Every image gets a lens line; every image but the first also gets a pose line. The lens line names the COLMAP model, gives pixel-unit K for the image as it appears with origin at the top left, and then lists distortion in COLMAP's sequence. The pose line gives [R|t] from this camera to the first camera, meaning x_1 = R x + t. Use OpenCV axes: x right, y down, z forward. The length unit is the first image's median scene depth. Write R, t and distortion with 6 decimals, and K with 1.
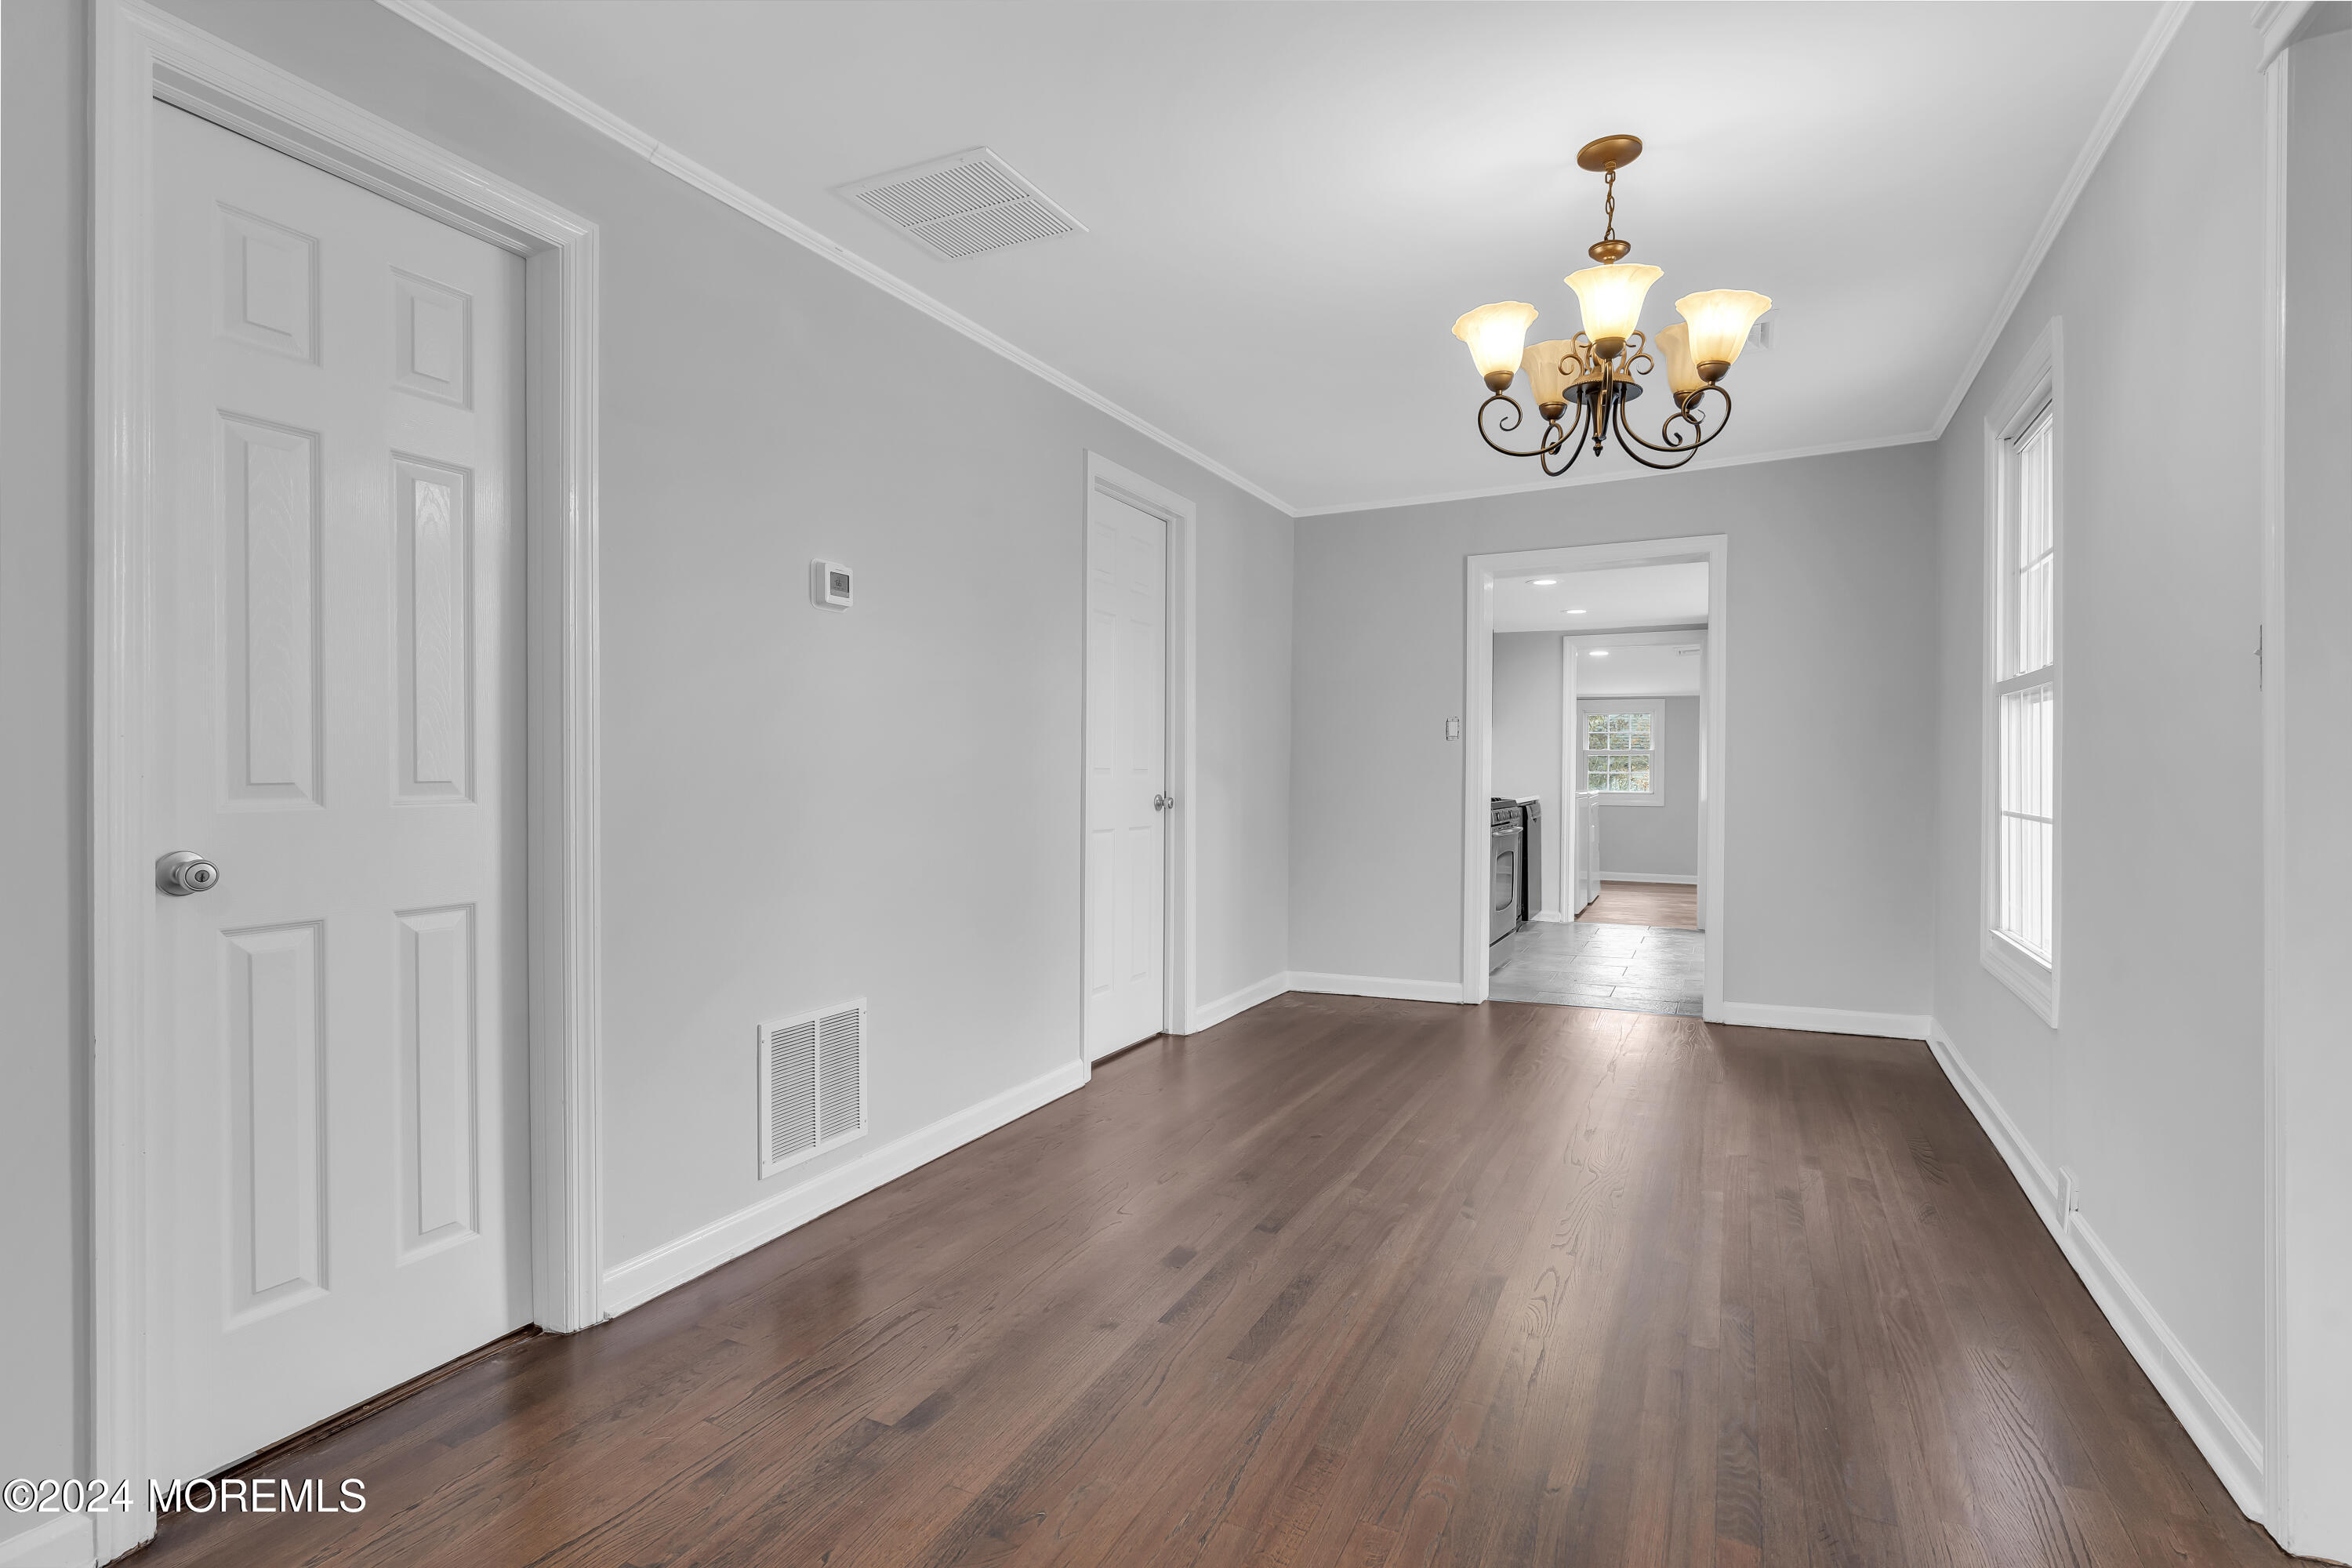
lens RADIAL K [[1123.0, 0, 1185.3], [0, 1123.0, 790.4], [0, 0, 1]] dist [-0.000633, -0.000150]
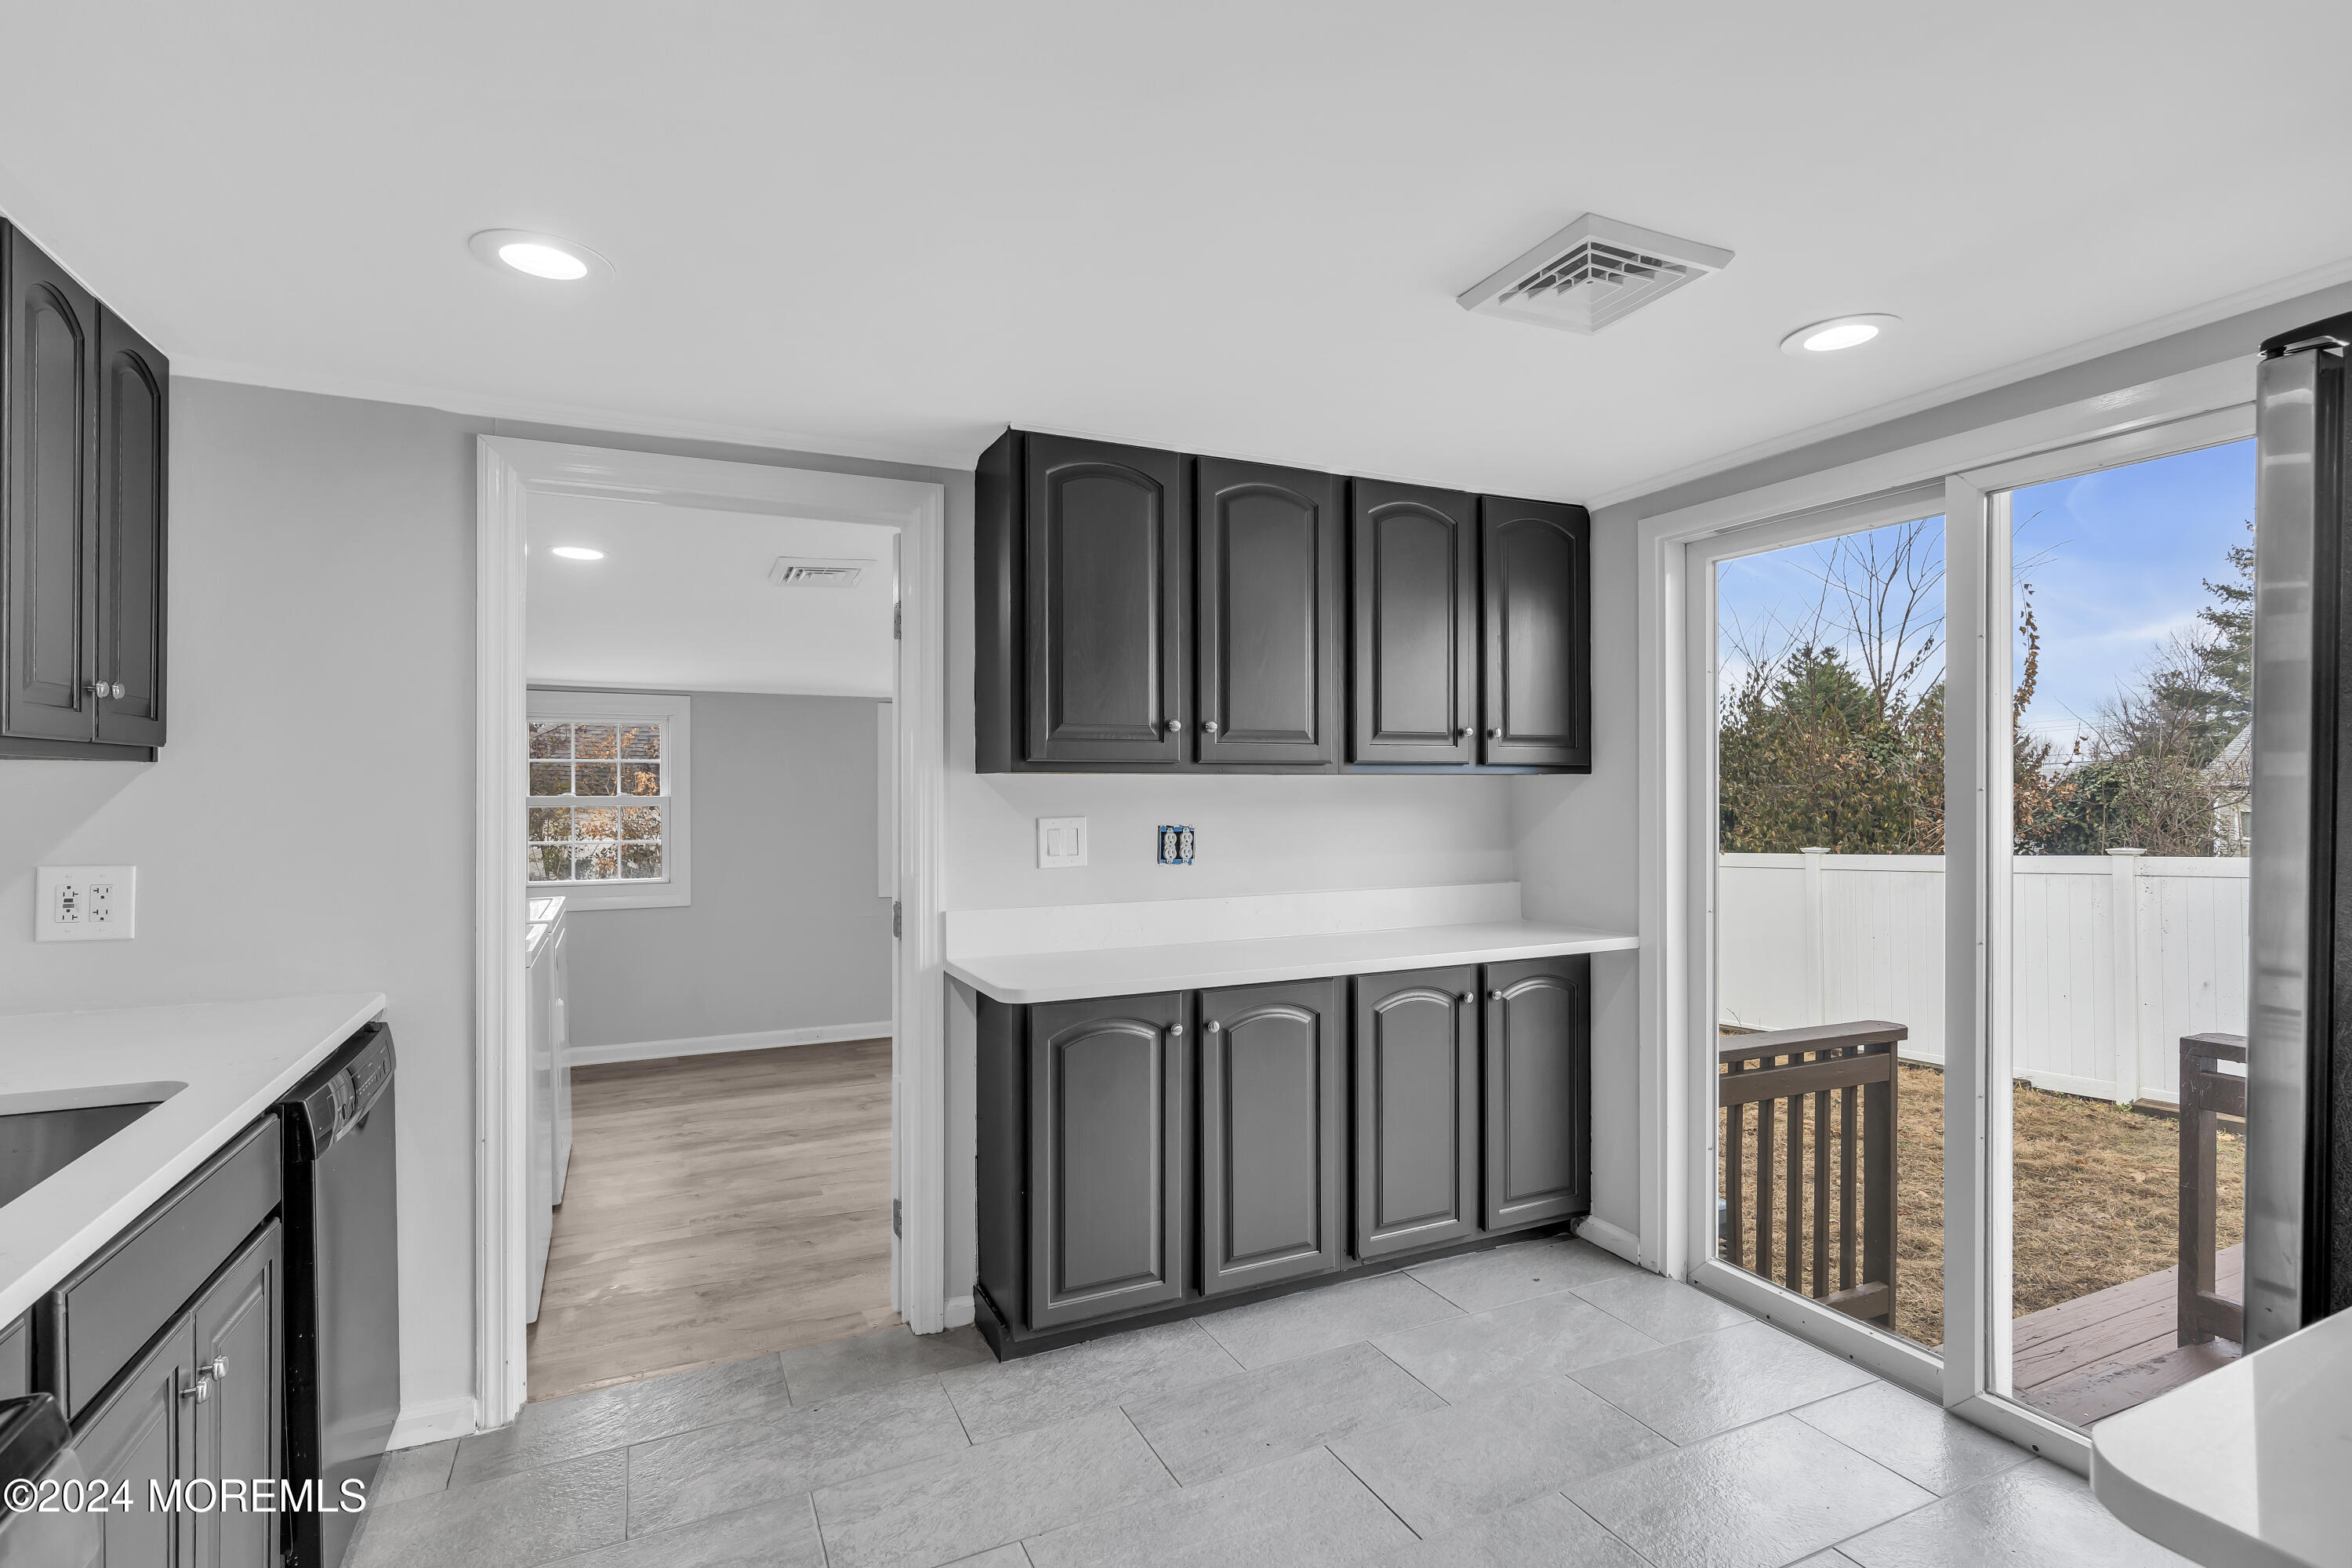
lens RADIAL K [[1123.0, 0, 1185.3], [0, 1123.0, 790.4], [0, 0, 1]] dist [-0.000633, -0.000150]
pose [[0.631865, -0.003684, 0.775070, 0.621161], [0.023594, 0.999617, -0.014484, -0.102632], [-0.774719, 0.027439, 0.631710, 1.850968]]
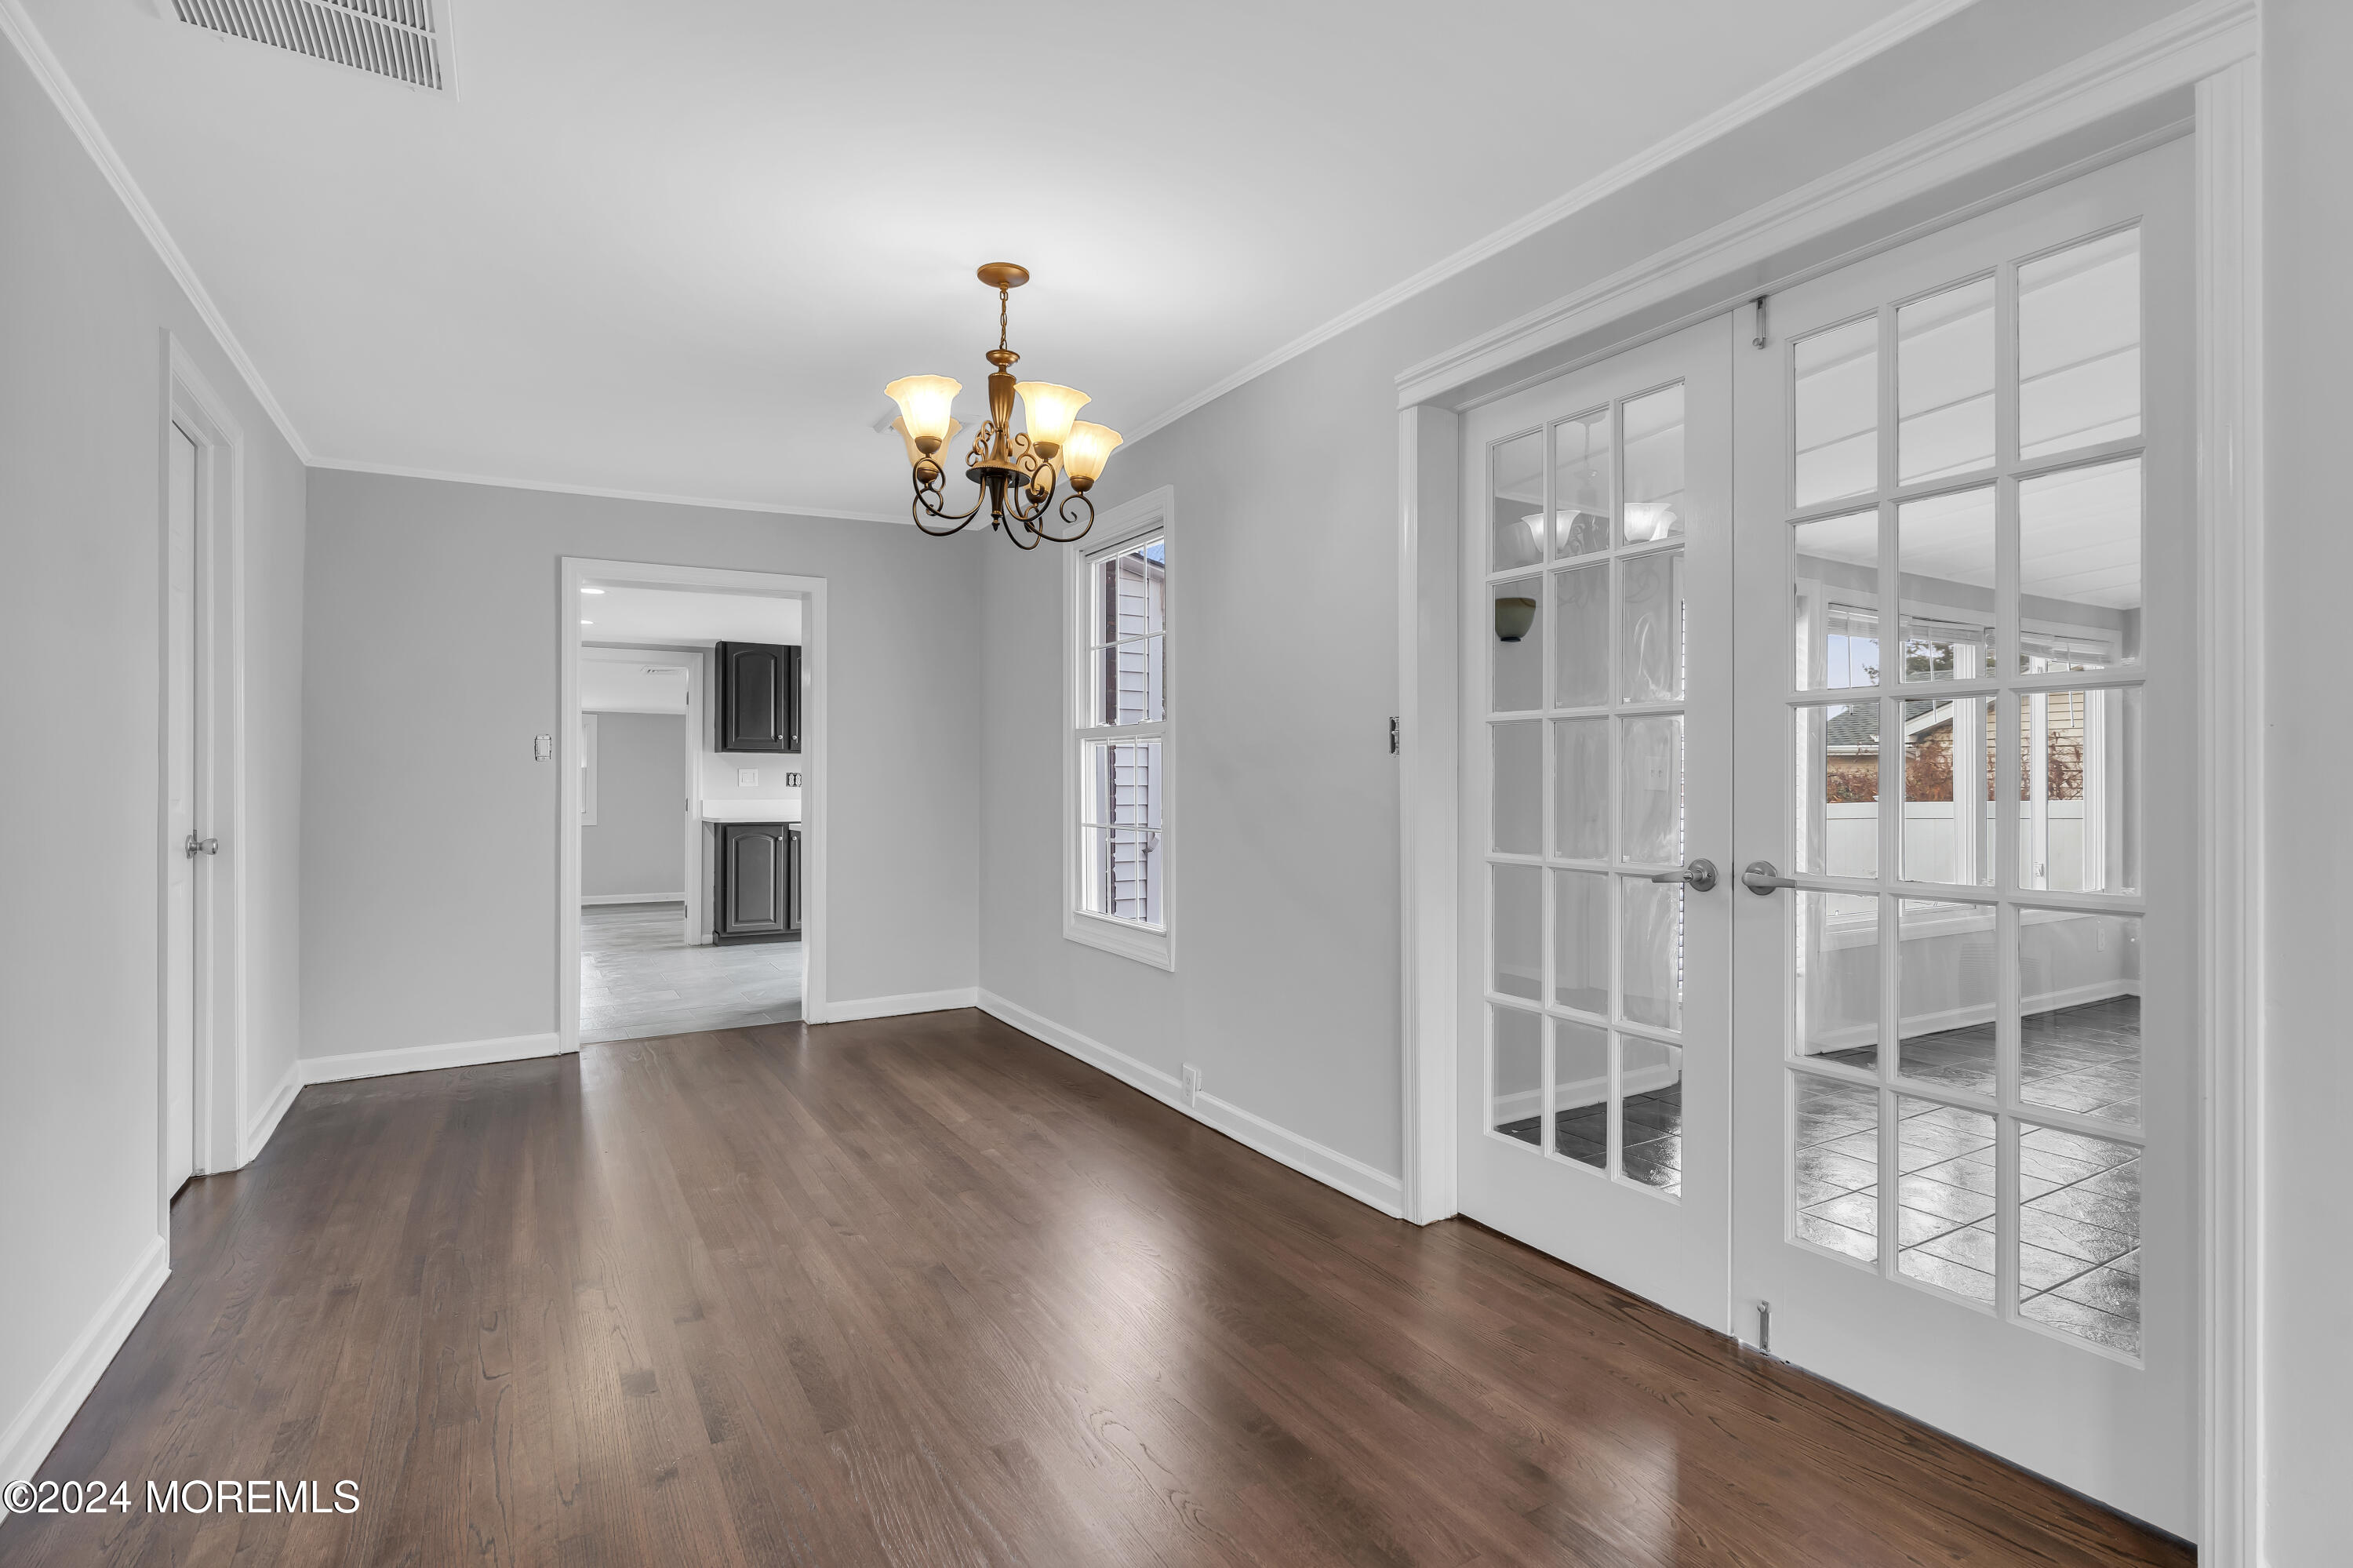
lens RADIAL K [[1123.6, 0, 1185.8], [0, 1123.6, 790.4], [0, 0, 1]] dist [-0.000633, -0.000150]
pose [[0.557551, -0.005717, 0.830123, -0.368222], [0.016460, 0.999856, -0.004169, -0.014810], [-0.829980, 0.015989, 0.557564, 0.141843]]
